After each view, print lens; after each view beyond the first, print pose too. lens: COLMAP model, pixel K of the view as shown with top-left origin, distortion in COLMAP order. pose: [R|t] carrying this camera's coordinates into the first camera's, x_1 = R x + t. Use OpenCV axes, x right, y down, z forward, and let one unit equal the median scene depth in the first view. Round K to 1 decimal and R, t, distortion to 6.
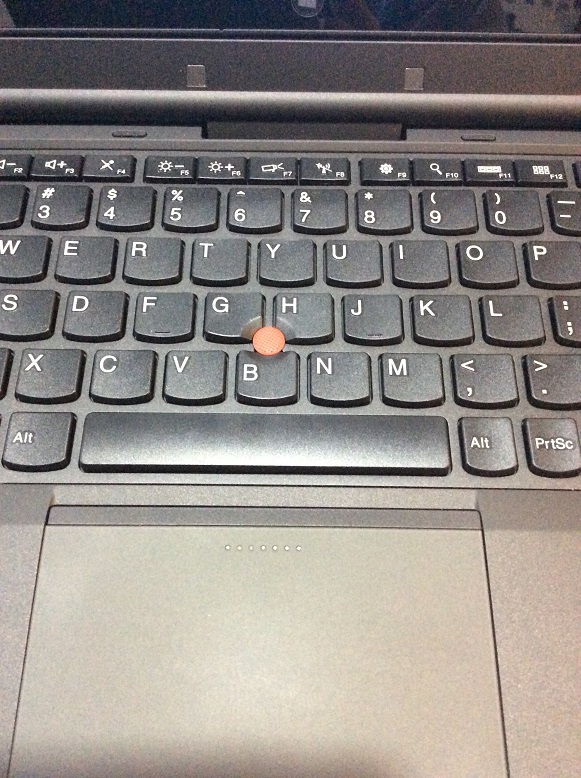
lens RADIAL K [[729.4, 0, 290.5], [0, 729.4, 389.0], [0, 0, 1]] dist [0.117661, -0.244488]
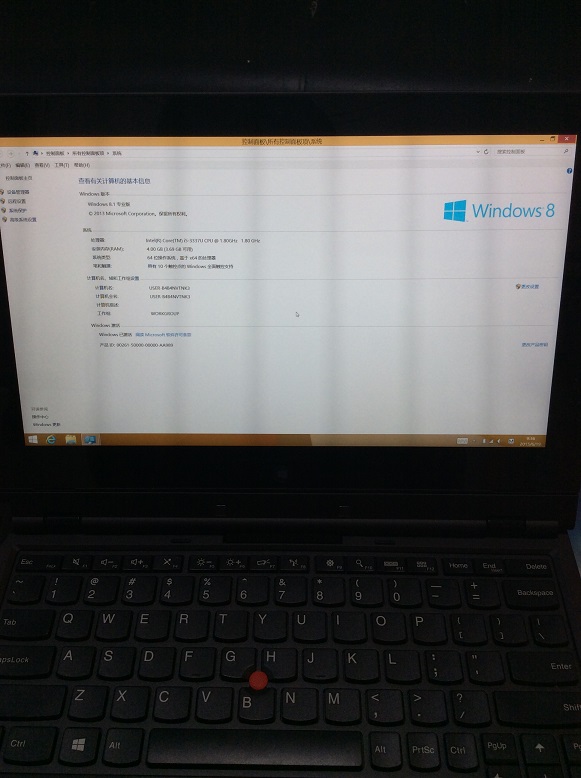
lens RADIAL K [[729.4, 0, 290.5], [0, 729.4, 389.0], [0, 0, 1]] dist [0.117661, -0.244488]
pose [[0.999820, -0.007102, -0.017596, 0.074356], [0.001468, 0.953489, -0.301425, -0.180913], [0.018918, 0.301345, 0.953327, -0.778307]]
